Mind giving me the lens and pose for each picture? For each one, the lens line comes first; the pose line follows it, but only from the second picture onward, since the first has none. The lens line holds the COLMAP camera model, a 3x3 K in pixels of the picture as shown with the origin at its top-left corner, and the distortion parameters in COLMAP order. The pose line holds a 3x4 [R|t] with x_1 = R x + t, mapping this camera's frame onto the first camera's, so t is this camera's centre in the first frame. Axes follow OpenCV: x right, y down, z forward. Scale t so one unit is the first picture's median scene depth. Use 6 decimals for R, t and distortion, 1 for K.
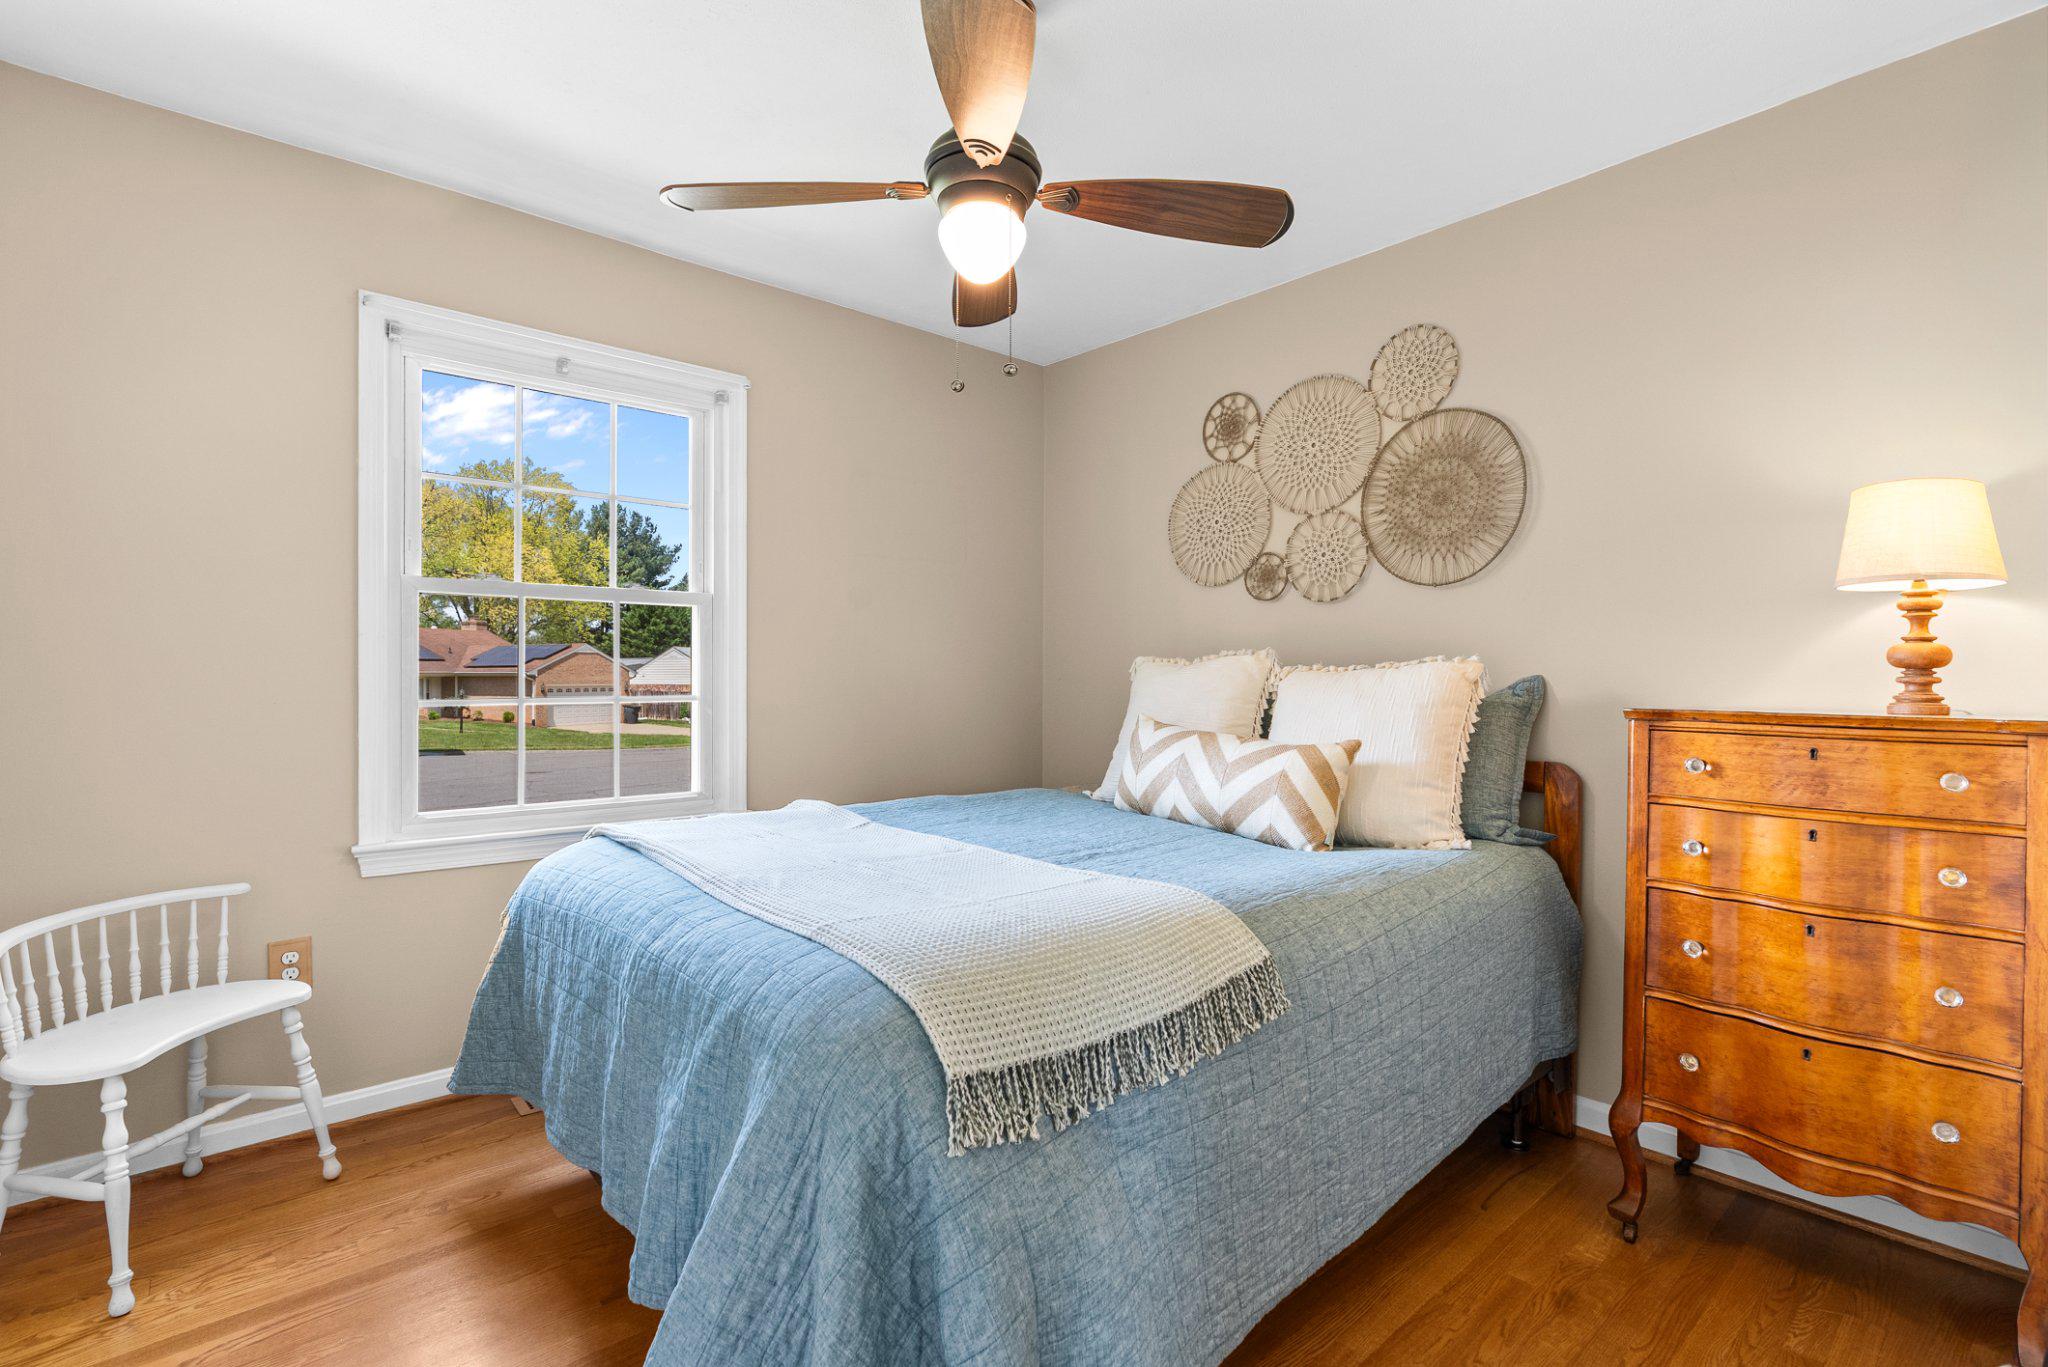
lens RADIAL K [[933.6, 0, 1023.0], [0, 933.6, 676.3], [0, 0, 1]] dist [0.001352, 0.000169]
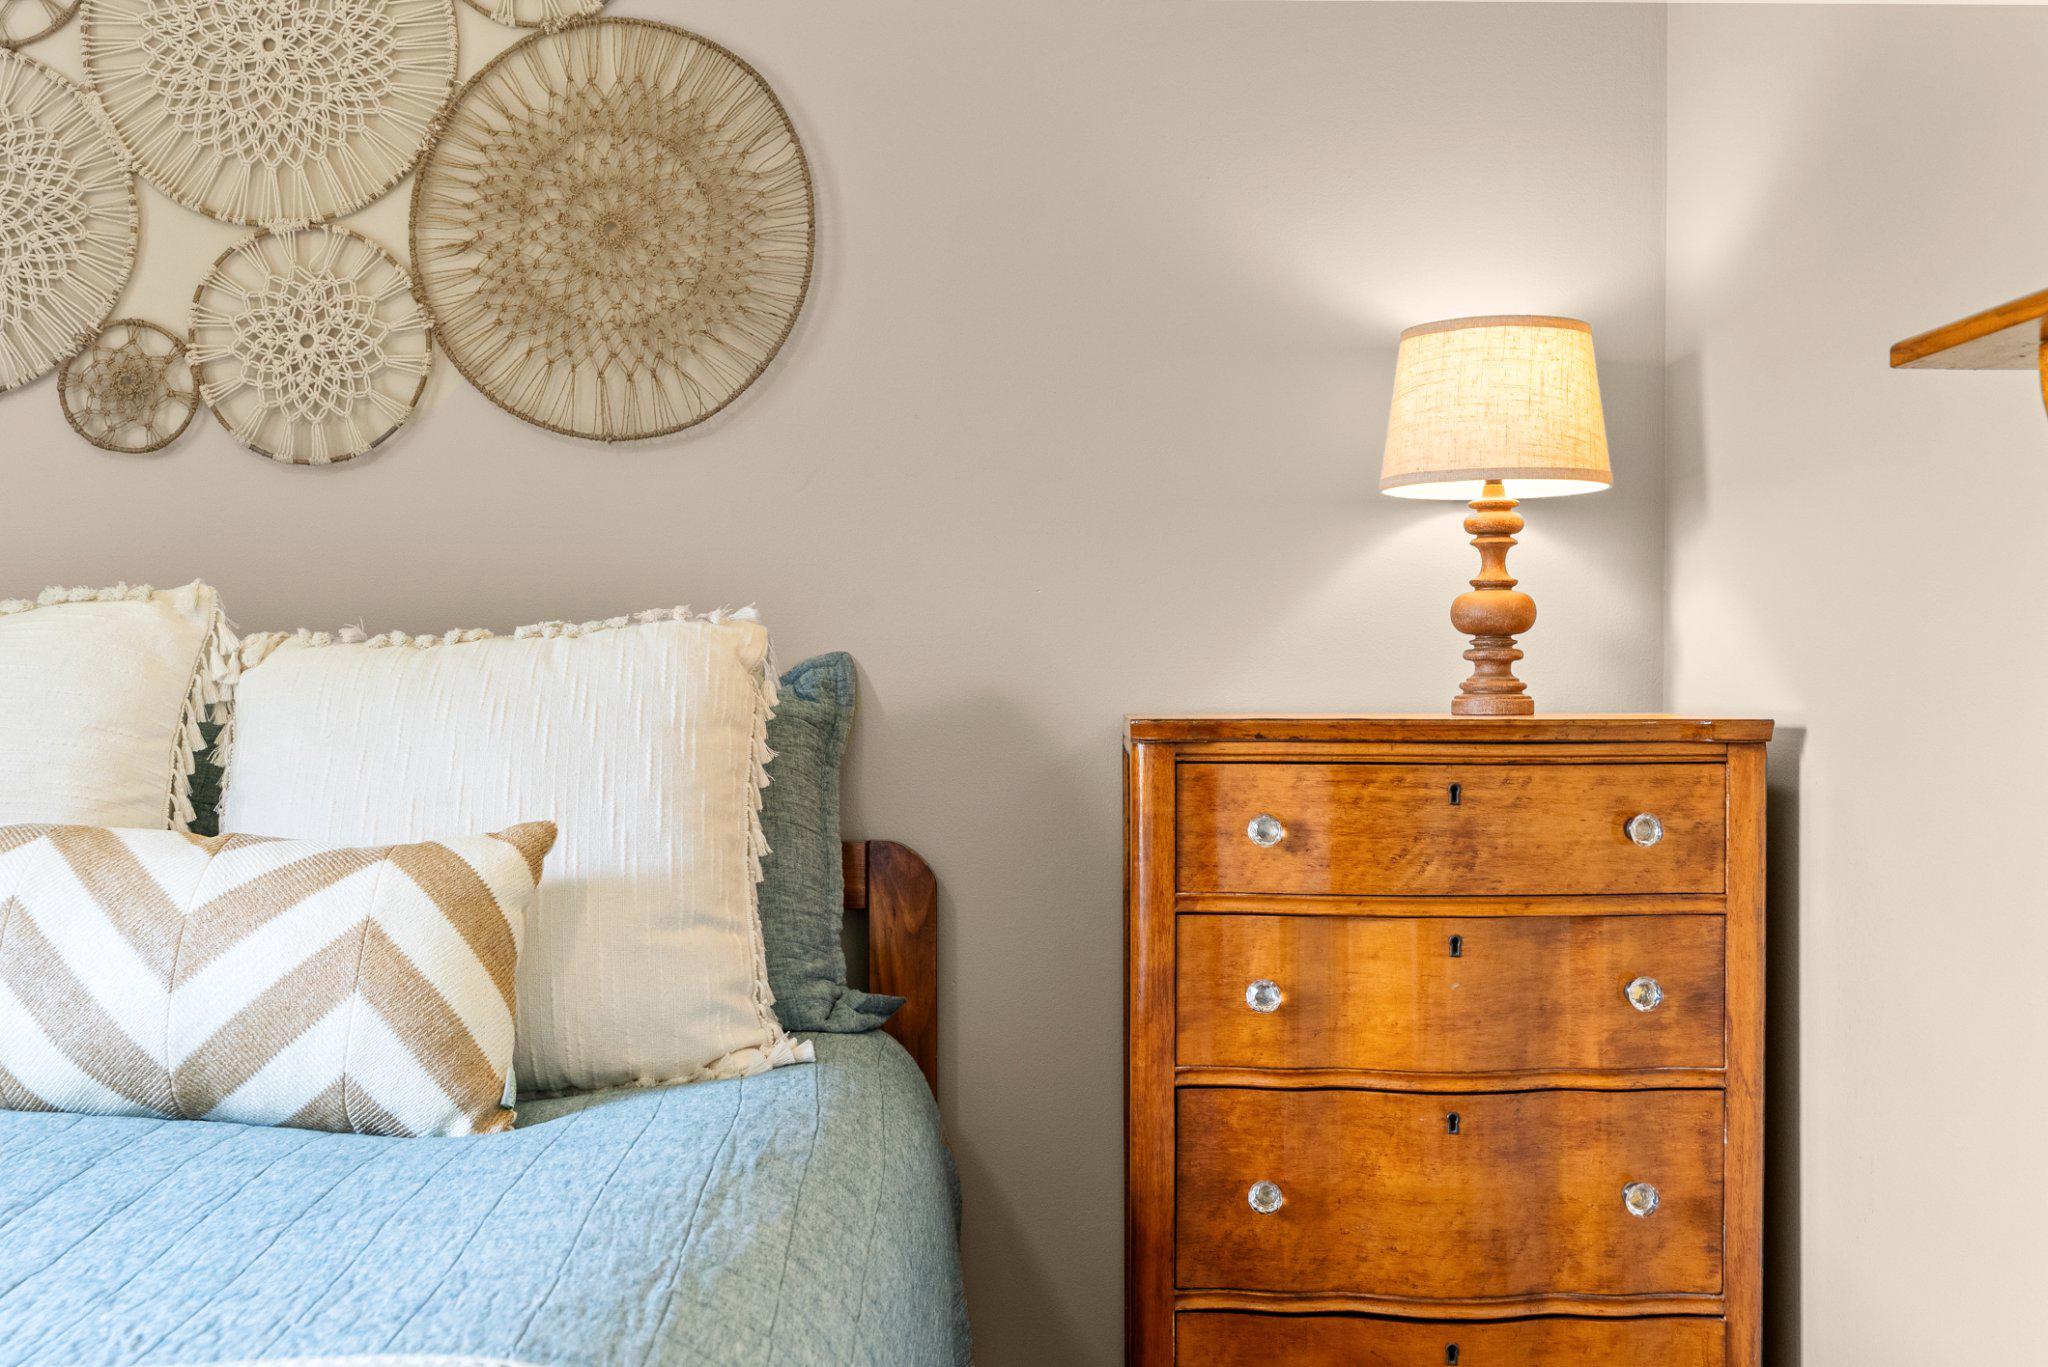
lens RADIAL K [[2016.4, 0, 1032.3], [0, 2016.4, 728.2], [0, 0, 1]] dist [0.009944, 0.000000]
pose [[0.674829, -0.033382, 0.737218, -0.121646], [0.009373, 0.999284, 0.036669, 0.000650], [-0.737914, -0.017835, 0.674659, 0.294681]]
